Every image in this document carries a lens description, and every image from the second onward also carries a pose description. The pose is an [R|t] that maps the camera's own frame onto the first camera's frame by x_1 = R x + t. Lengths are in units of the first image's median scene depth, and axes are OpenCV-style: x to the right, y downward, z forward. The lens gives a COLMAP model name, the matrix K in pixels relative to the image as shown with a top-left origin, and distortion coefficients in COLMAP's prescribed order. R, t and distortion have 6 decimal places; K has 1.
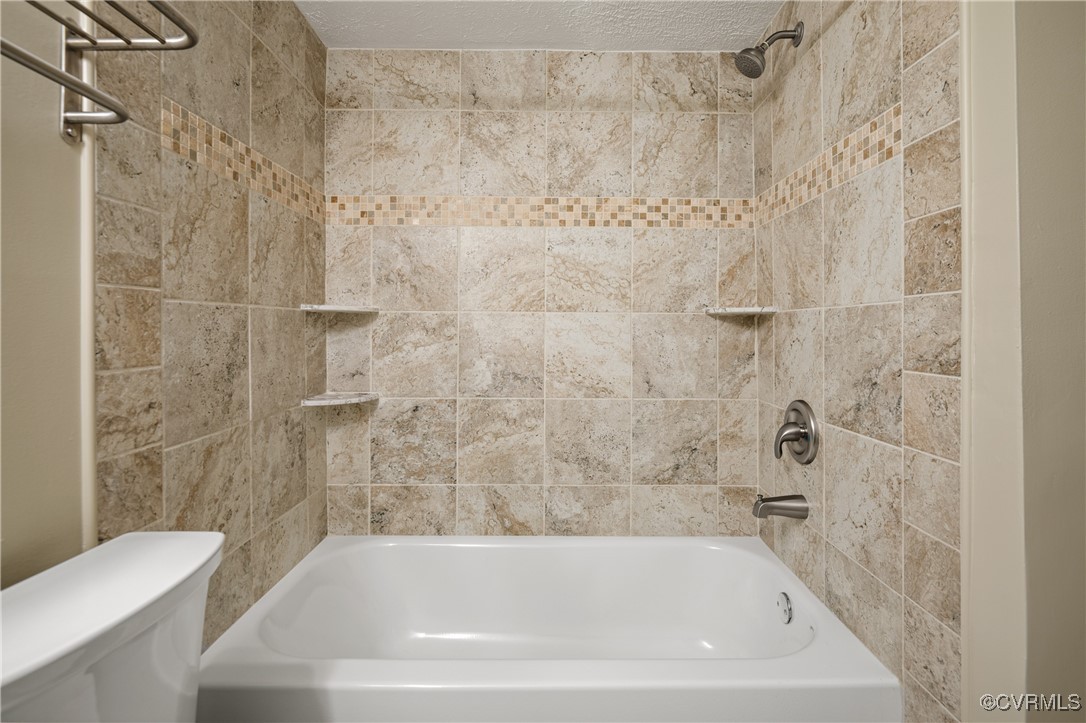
lens RADIAL K [[503.9, 0, 568.5], [0, 503.9, 332.7], [0, 0, 1]] dist [0.003000, -0.008353]
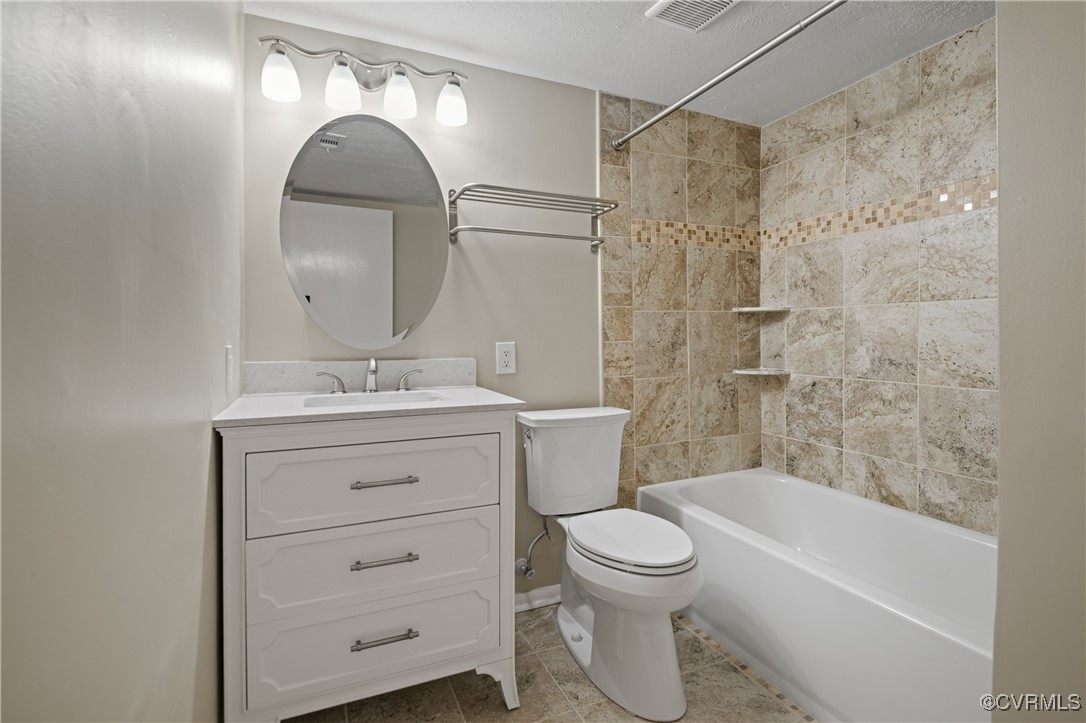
lens RADIAL K [[515.4, 0, 572.0], [0, 515.4, 334.8], [0, 0, 1]] dist [0.002254, -0.008169]
pose [[0.422522, -0.008009, -0.906317, 0.700546], [0.008671, 0.999951, -0.004794, 0.029535], [0.906311, -0.005833, 0.422571, -0.123927]]
